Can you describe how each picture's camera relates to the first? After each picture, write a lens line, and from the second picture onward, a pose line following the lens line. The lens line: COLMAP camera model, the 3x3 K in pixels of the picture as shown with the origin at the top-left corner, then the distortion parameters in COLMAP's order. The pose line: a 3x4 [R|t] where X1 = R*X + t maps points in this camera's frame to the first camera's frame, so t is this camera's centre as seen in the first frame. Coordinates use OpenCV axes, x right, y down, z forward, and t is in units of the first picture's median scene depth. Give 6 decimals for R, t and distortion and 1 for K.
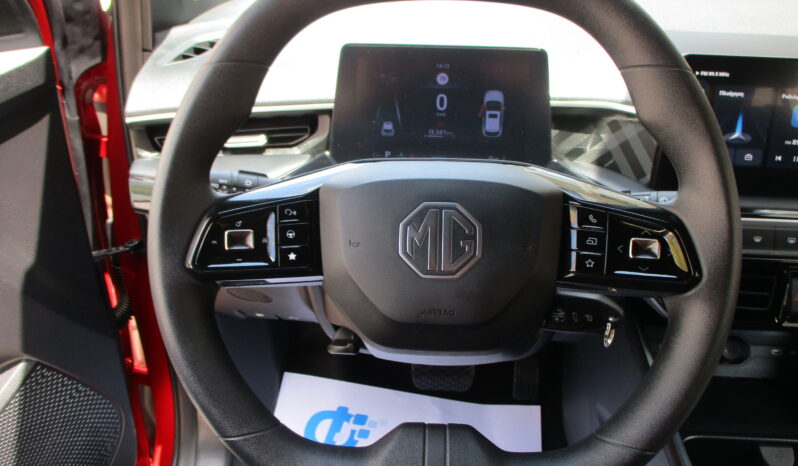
lens RADIAL K [[672.6, 0, 399.0], [0, 672.6, 233.0], [0, 0, 1]] dist [-0.010097, -0.012139]
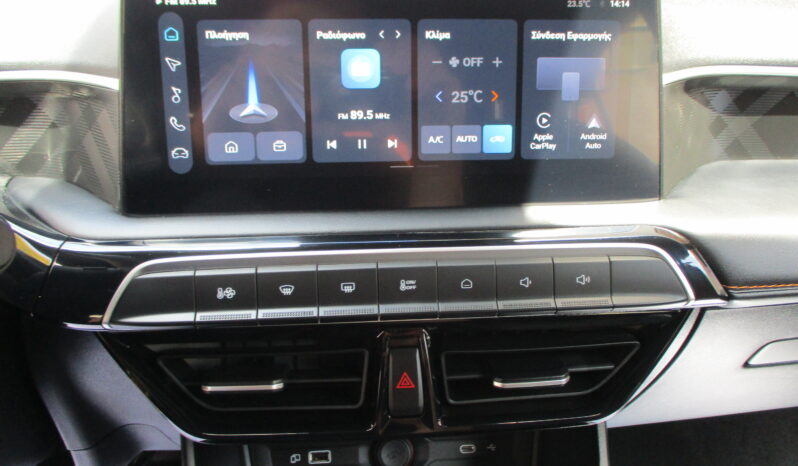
lens RADIAL K [[672.6, 0, 399.0], [0, 672.6, 233.0], [0, 0, 1]] dist [-0.010097, -0.012139]
pose [[0.987739, -0.073077, 0.137958, 0.541656], [0.083817, 0.993751, -0.073708, 0.011068], [-0.131709, 0.084368, 0.987692, 0.431543]]
